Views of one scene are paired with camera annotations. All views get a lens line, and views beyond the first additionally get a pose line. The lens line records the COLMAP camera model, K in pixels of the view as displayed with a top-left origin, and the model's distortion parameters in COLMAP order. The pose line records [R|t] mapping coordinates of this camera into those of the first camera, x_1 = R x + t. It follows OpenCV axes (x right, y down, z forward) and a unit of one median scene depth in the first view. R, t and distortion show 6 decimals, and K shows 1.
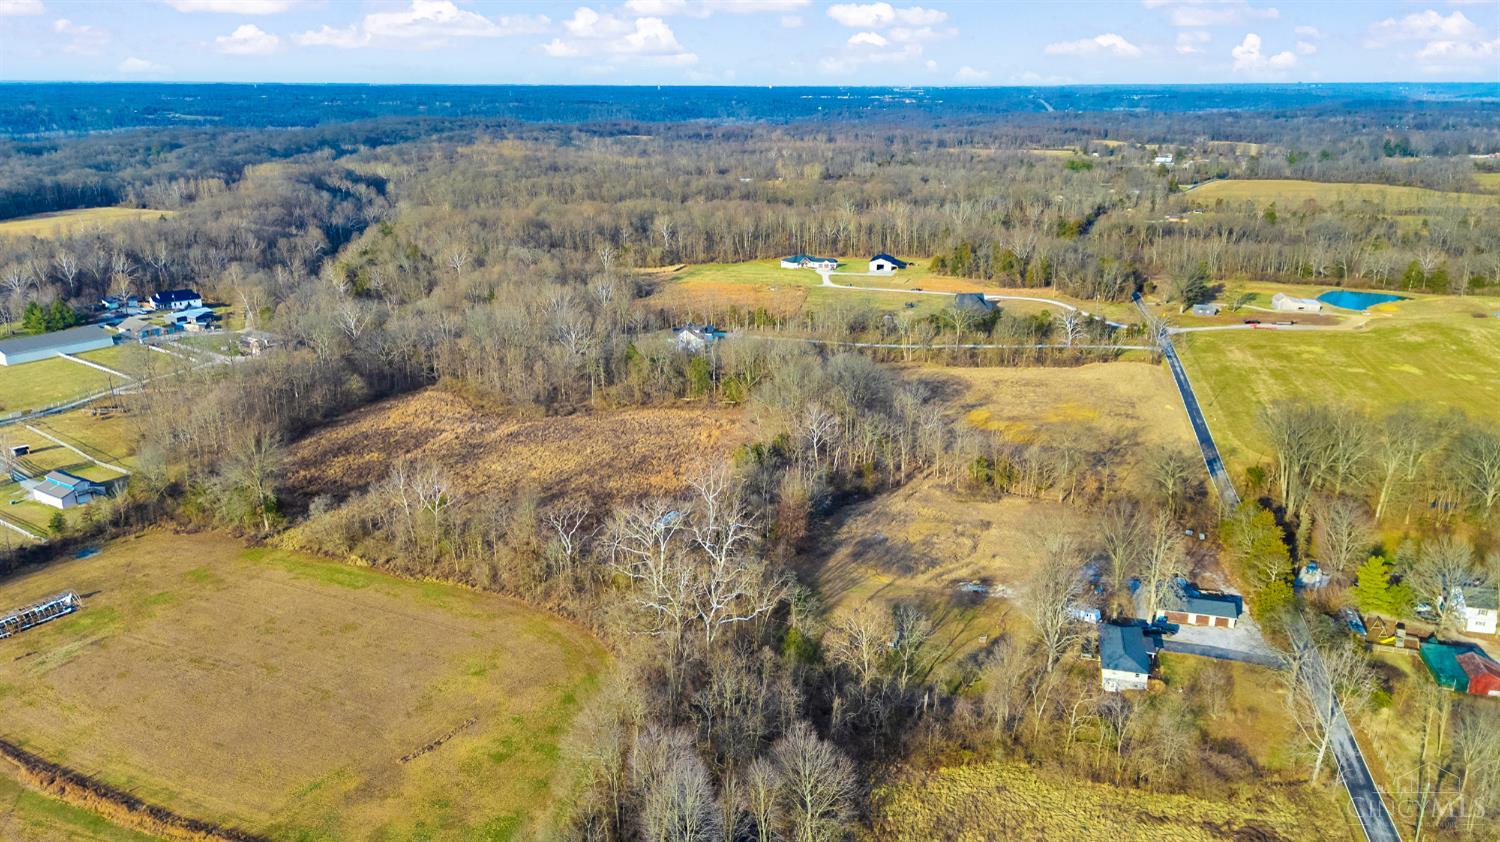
lens RADIAL K [[1116.8, 0, 741.9], [0, 1116.8, 422.4], [0, 0, 1]] dist [0.077808, -0.076981]
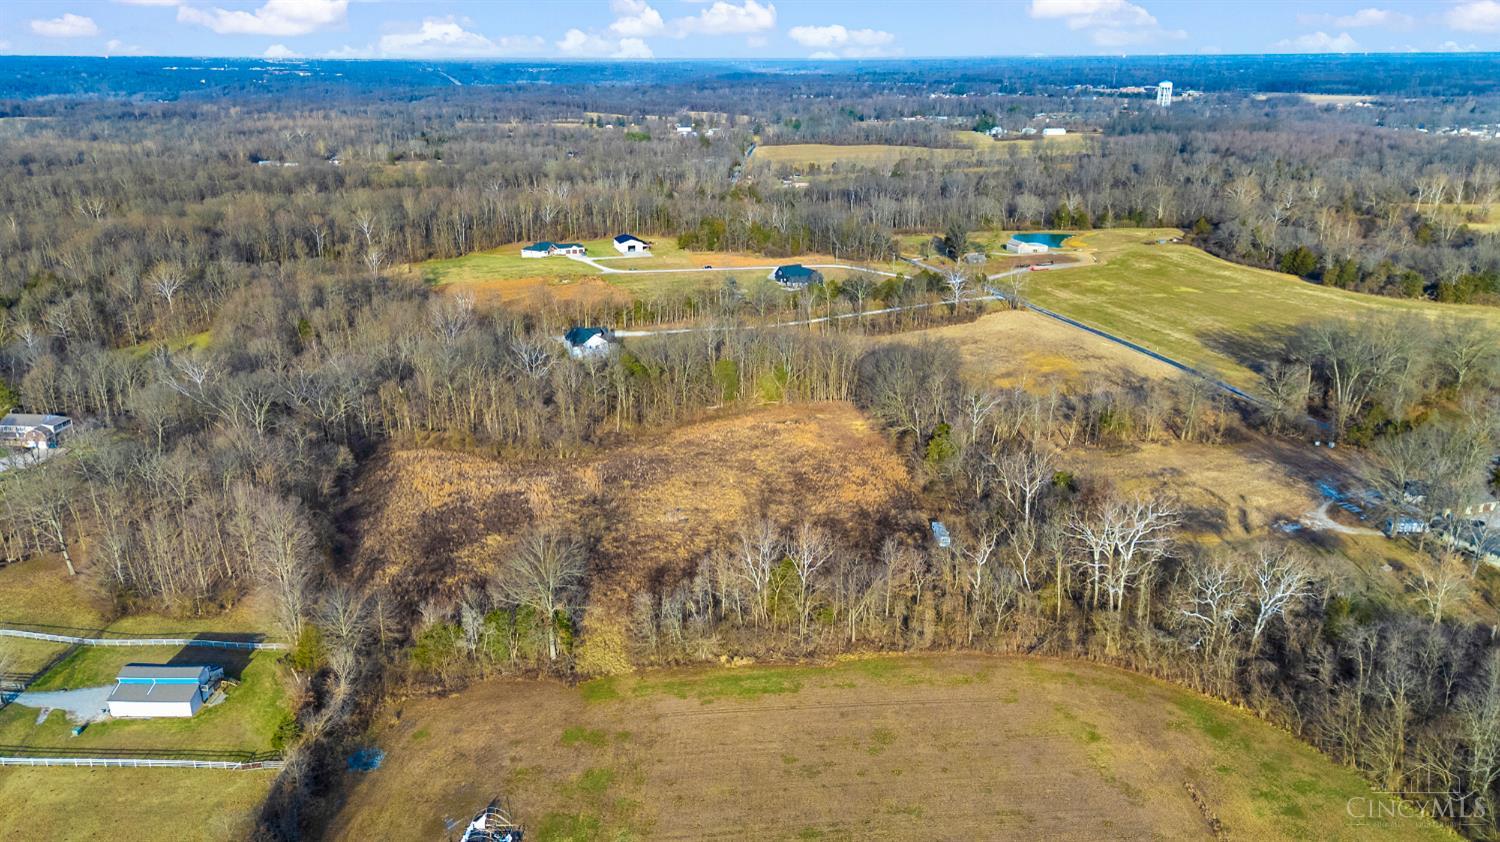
lens RADIAL K [[1116.8, 0, 741.9], [0, 1116.8, 422.4], [0, 0, 1]] dist [0.077808, -0.076981]
pose [[0.857979, -0.162503, 0.487303, -0.281828], [0.151949, 0.986477, 0.061433, -0.036205], [-0.490696, 0.021337, 0.871069, 0.125453]]
